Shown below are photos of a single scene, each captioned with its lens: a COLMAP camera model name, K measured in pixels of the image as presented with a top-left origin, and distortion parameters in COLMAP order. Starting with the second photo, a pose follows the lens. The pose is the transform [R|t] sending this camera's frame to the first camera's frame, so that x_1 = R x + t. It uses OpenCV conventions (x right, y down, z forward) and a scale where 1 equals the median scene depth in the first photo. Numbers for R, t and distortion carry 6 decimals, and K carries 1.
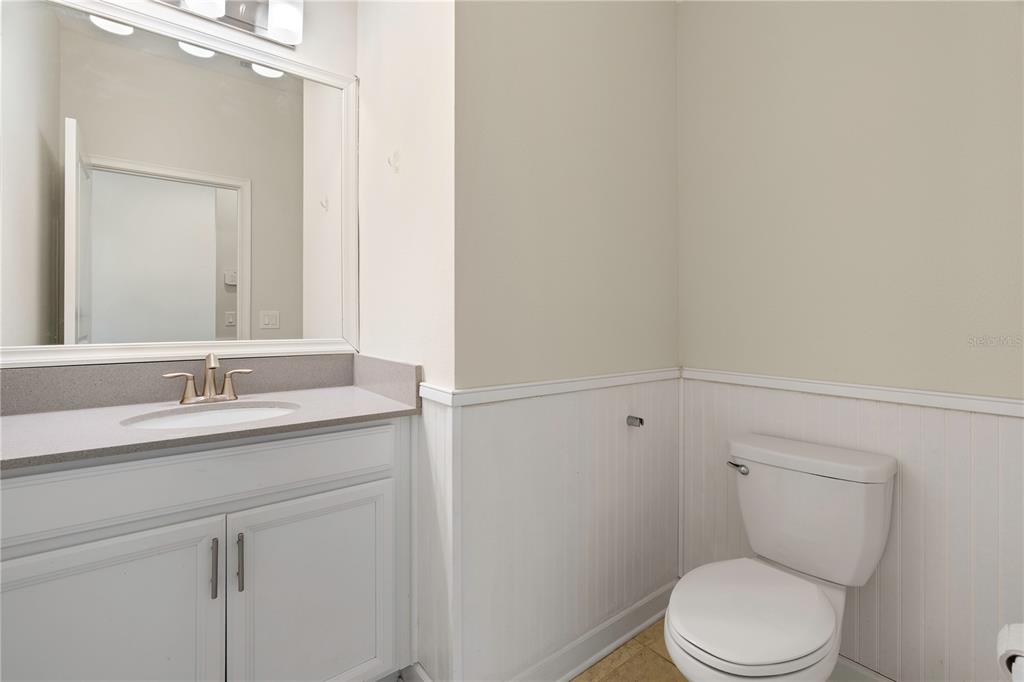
lens RADIAL K [[463.4, 0, 504.3], [0, 463.4, 319.2], [0, 0, 1]] dist [-0.003204, -0.000154]
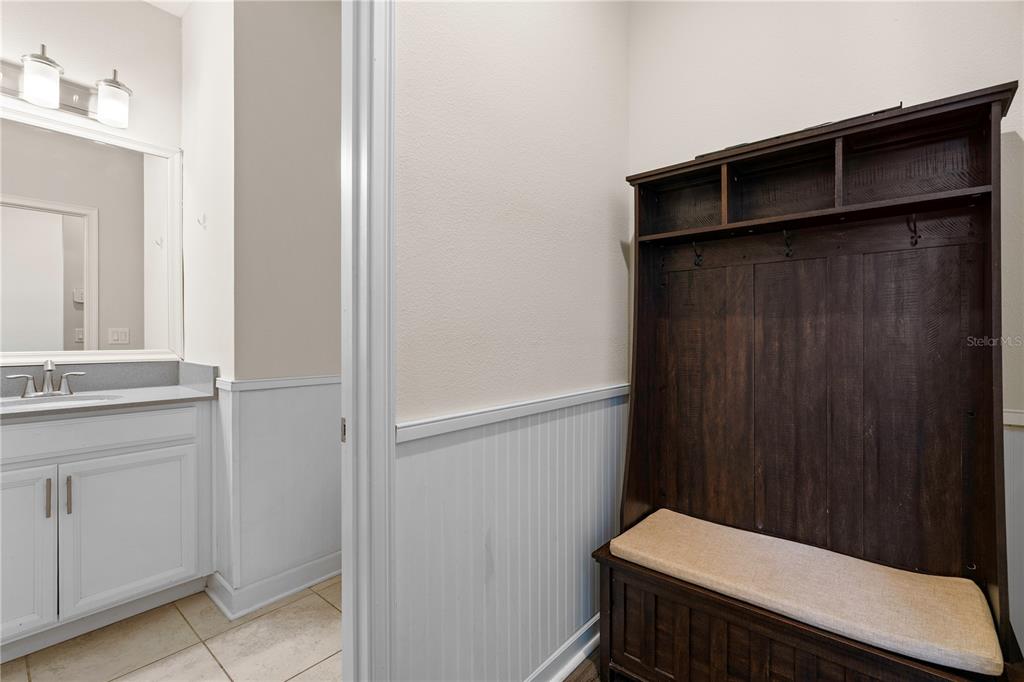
lens RADIAL K [[463.4, 0, 512.6], [0, 463.4, 338.4], [0, 0, 1]] dist [-0.003204, -0.000154]
pose [[0.979283, -0.001328, 0.202492, 0.406207], [0.000441, 0.999990, 0.004424, 0.005898], [-0.202496, -0.004243, 0.979274, -0.573970]]
